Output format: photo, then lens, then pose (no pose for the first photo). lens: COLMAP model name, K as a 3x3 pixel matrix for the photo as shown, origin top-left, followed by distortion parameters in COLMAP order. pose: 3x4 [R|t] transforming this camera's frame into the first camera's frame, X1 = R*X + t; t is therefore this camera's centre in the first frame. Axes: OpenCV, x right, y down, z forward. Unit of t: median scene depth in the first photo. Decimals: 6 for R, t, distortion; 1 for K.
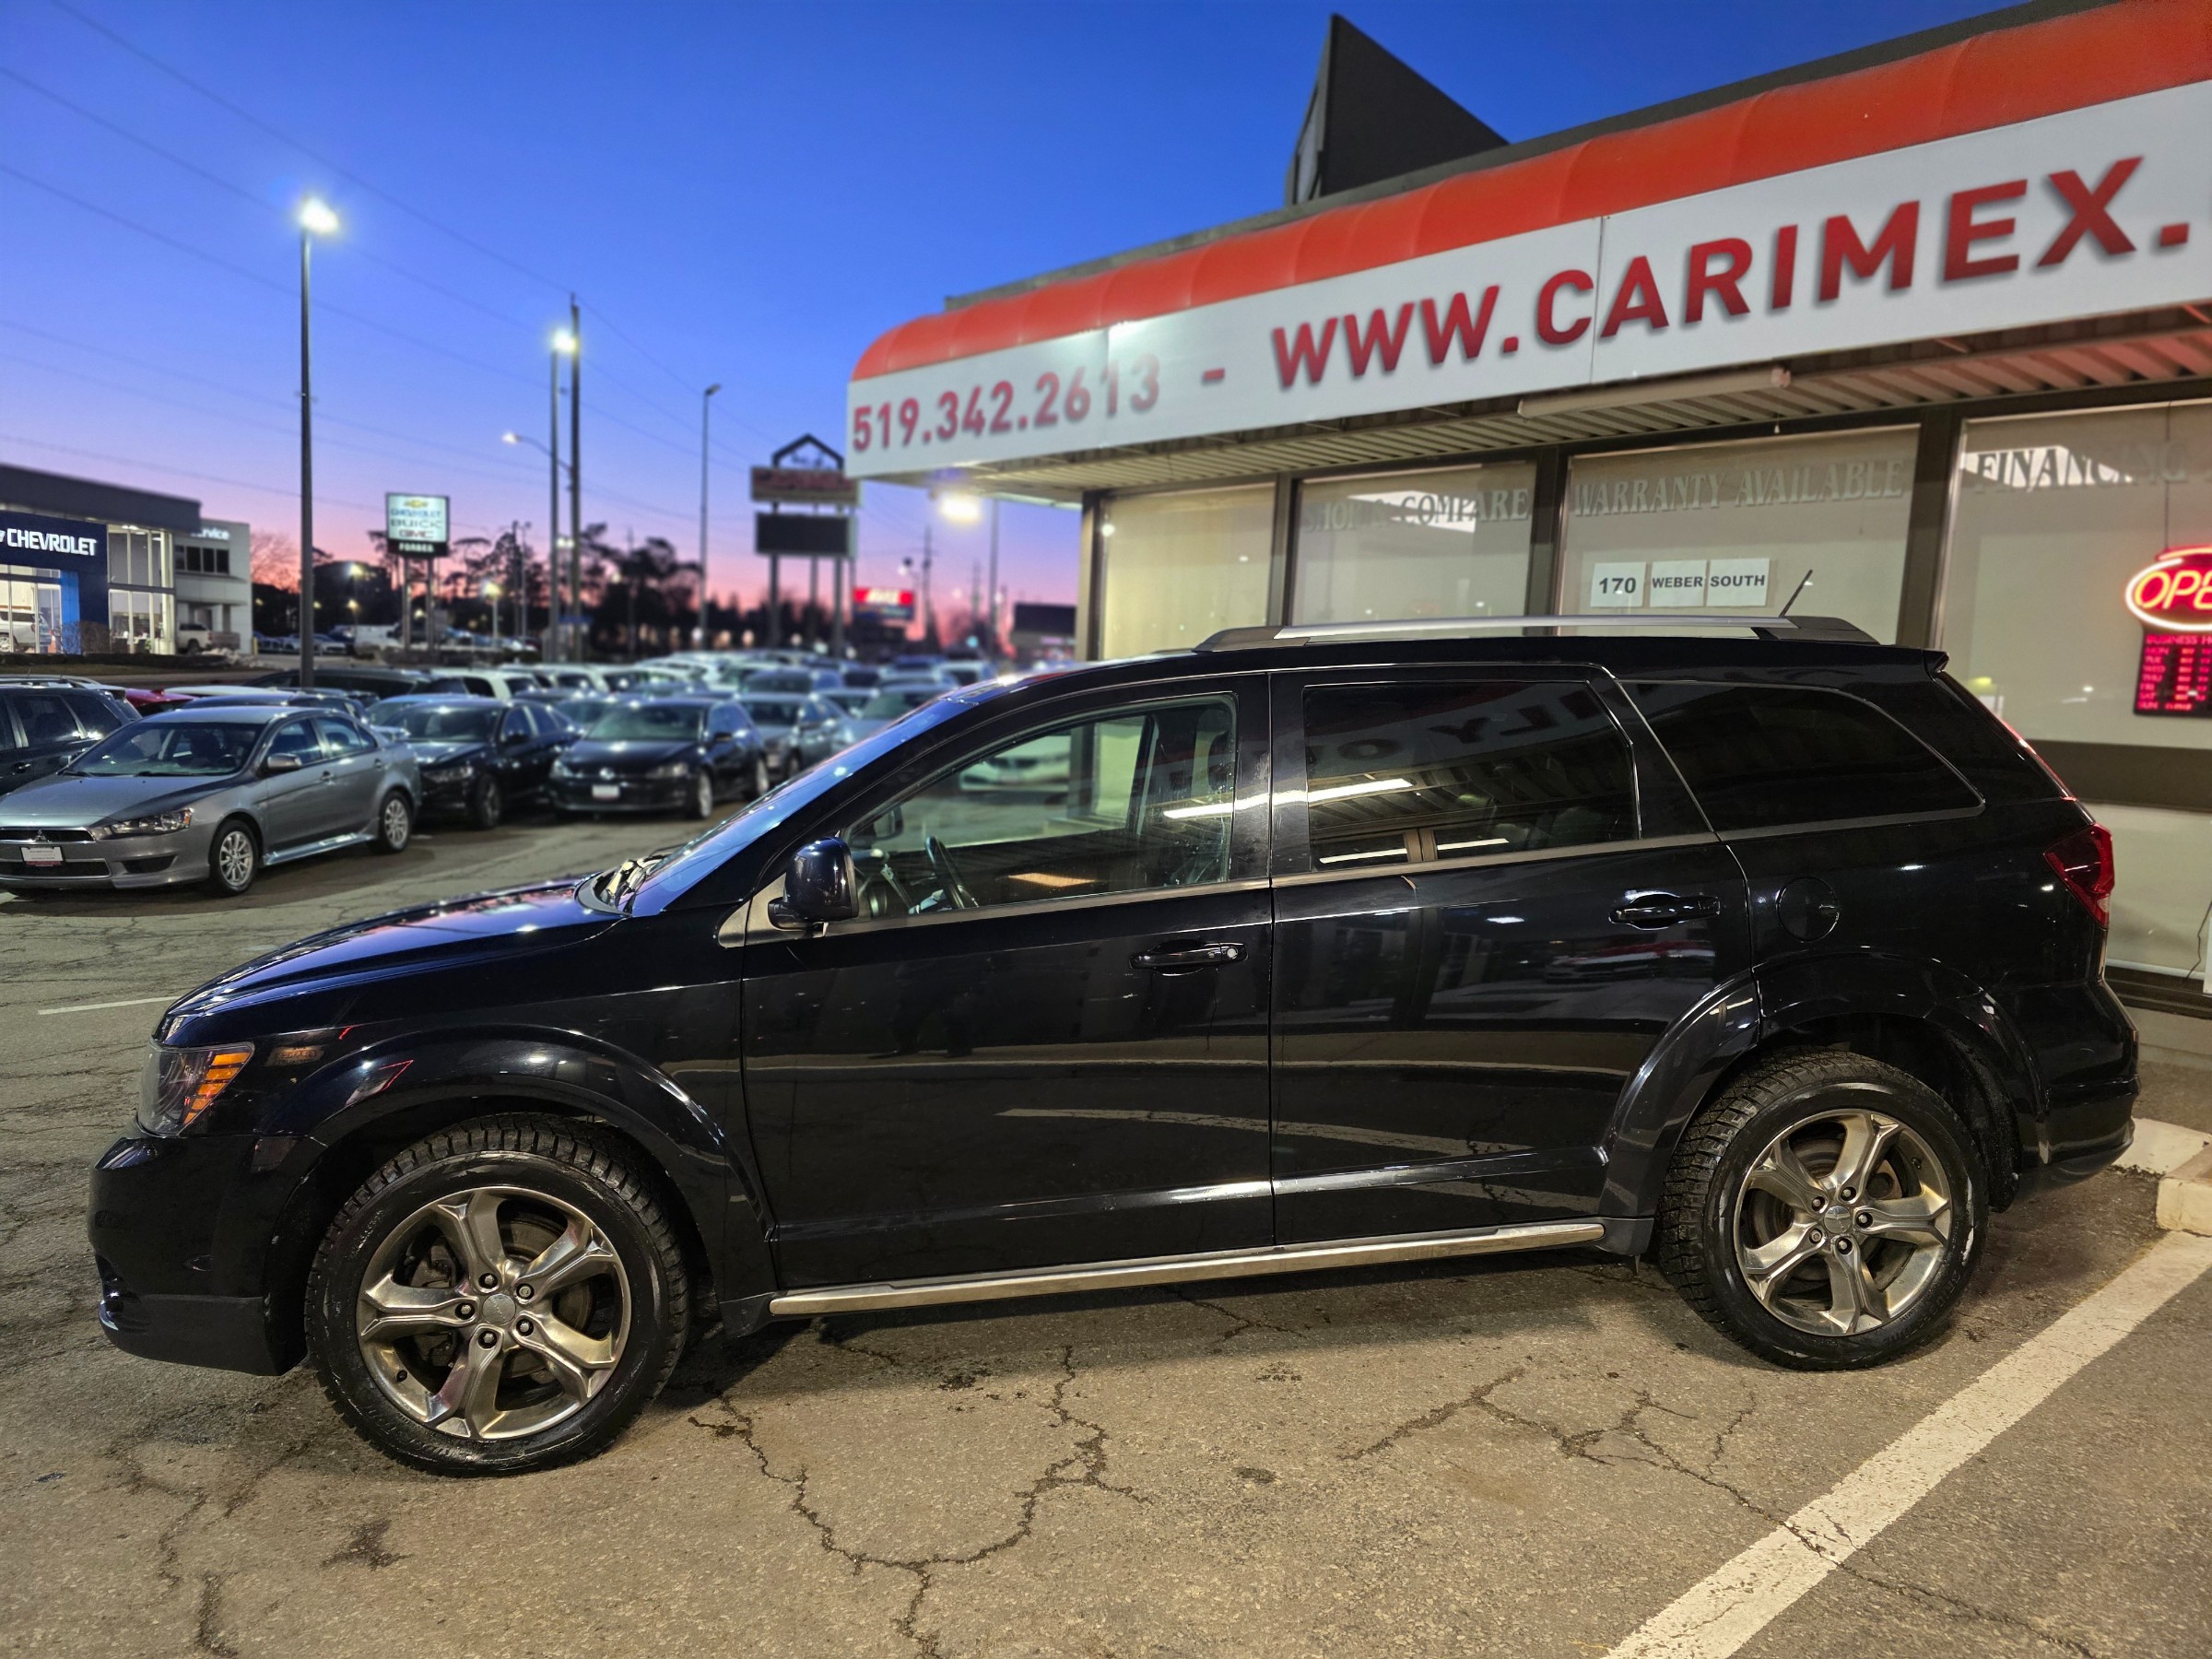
lens RADIAL K [[1480.7, 0, 1103.2], [0, 1480.7, 816.9], [0, 0, 1]] dist [-0.002507, -0.008947]
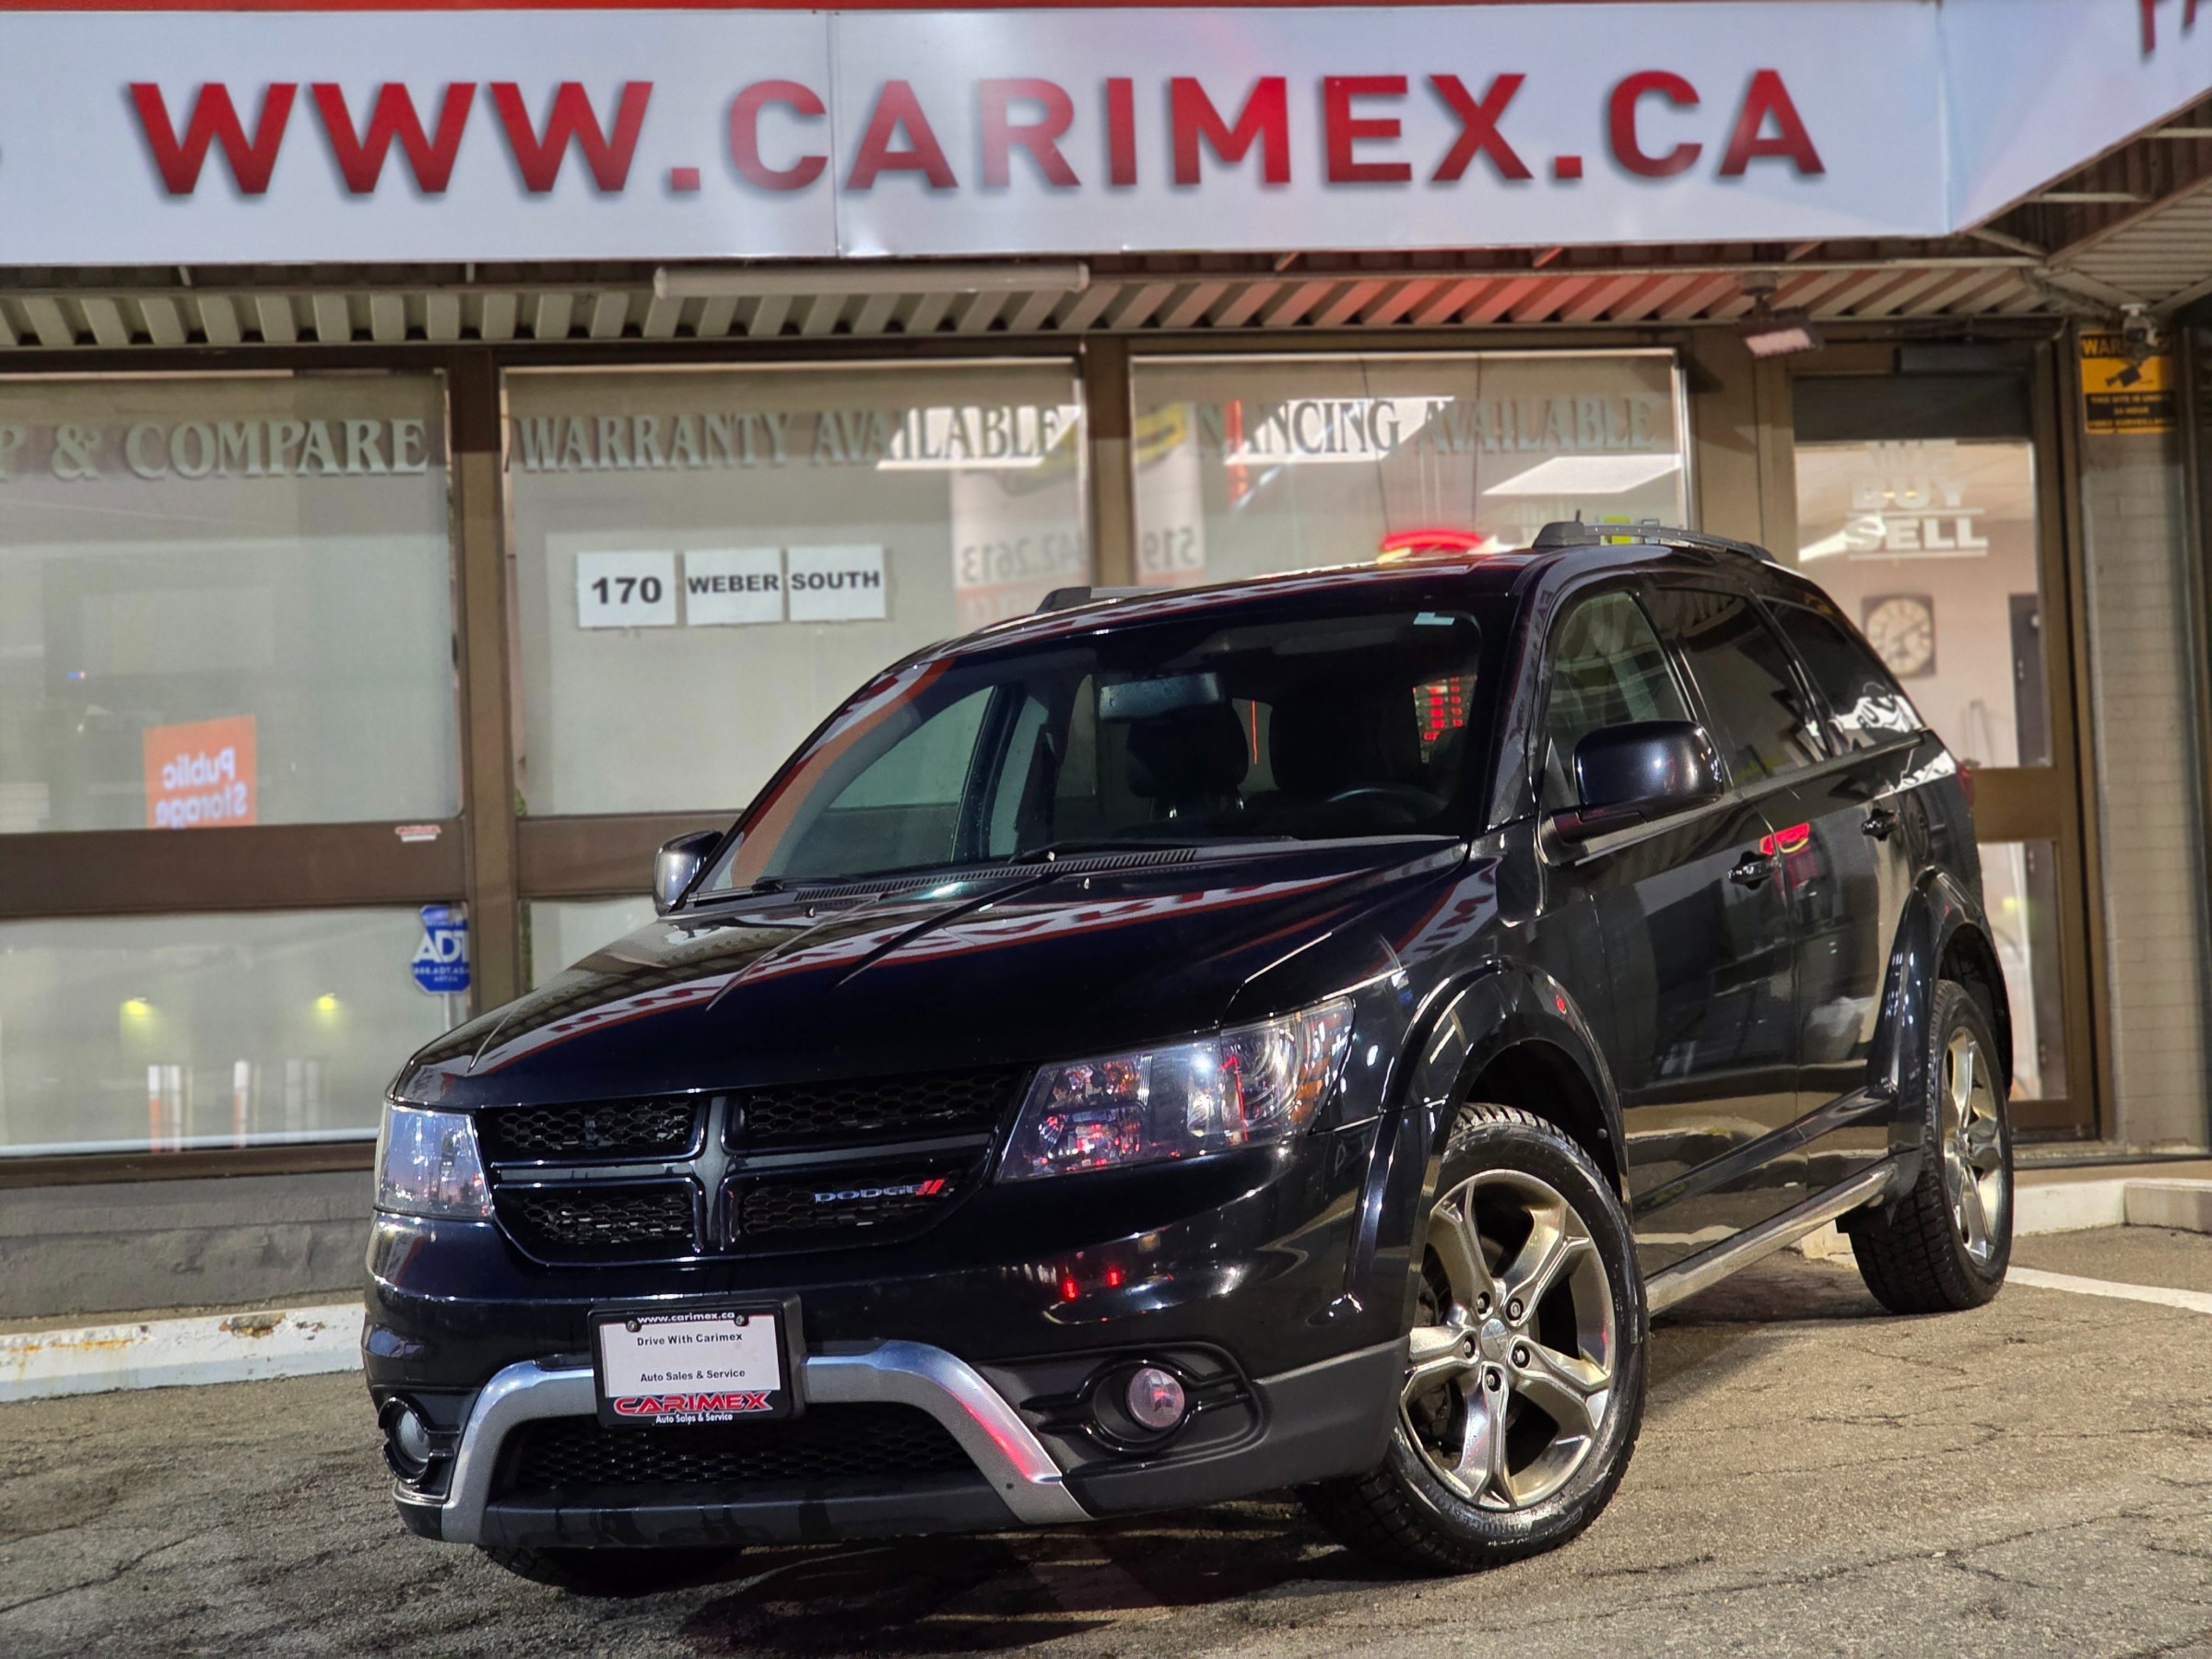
lens RADIAL K [[4456.4, 0, 1106.7], [0, 4456.4, 832.5], [0, 0, 1]] dist [0.056932, 0.000000]
pose [[0.488252, -0.018311, 0.872510, -1.215592], [0.155258, 0.985654, -0.066196, 0.092662], [-0.858781, 0.167784, 0.484091, 0.002481]]
